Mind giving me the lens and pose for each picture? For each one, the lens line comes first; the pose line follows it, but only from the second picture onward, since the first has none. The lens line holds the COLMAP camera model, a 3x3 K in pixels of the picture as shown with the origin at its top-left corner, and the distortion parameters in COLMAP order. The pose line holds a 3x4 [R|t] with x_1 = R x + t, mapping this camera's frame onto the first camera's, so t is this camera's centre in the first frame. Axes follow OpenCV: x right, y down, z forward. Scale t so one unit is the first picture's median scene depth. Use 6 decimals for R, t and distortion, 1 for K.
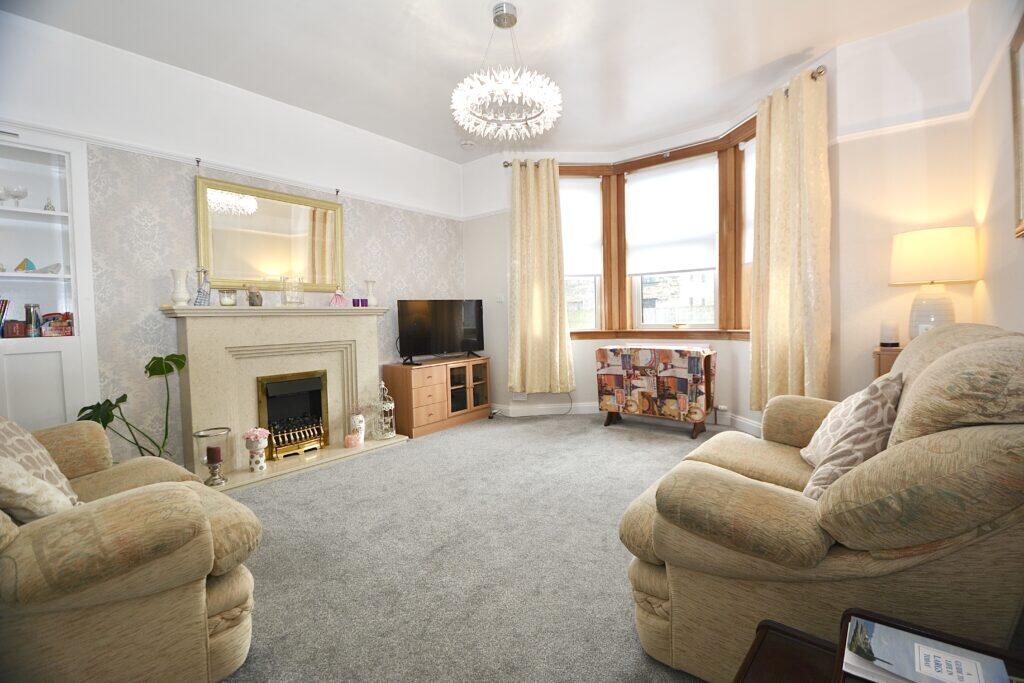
lens RADIAL K [[454.8, 0, 513.3], [0, 454.8, 335.8], [0, 0, 1]] dist [0.001428, -0.017261]
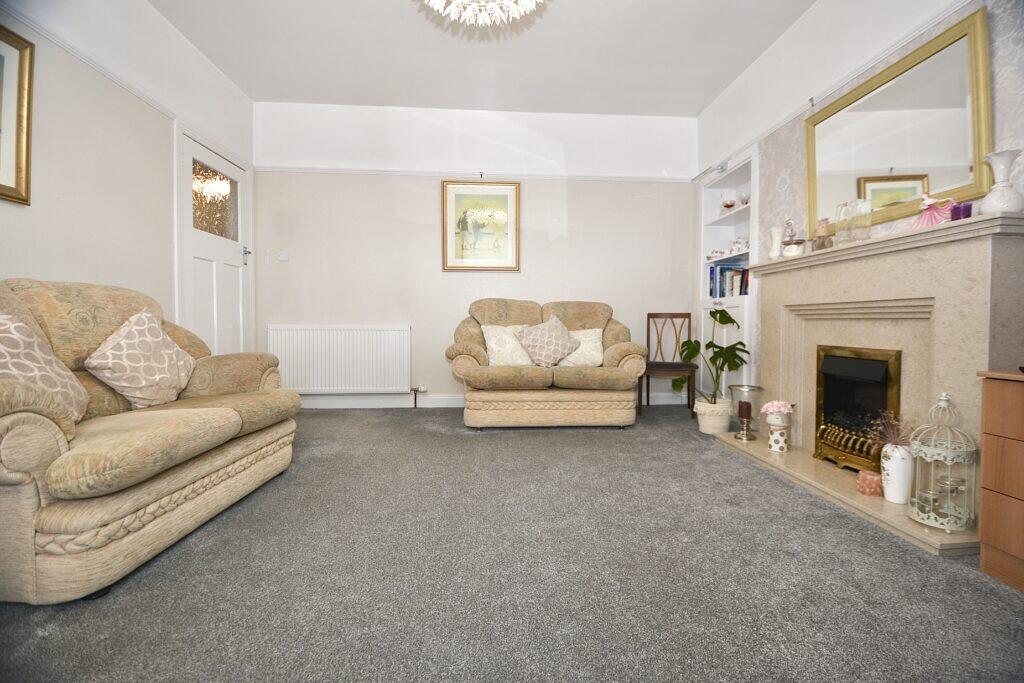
lens RADIAL K [[454.8, 0, 513.3], [0, 454.8, 335.8], [0, 0, 1]] dist [0.001428, -0.017261]
pose [[-0.741722, 0.036248, -0.669728, 0.139453], [-0.018549, 0.997048, 0.074506, 0.010880], [0.670451, 0.067686, -0.738860, 0.494301]]
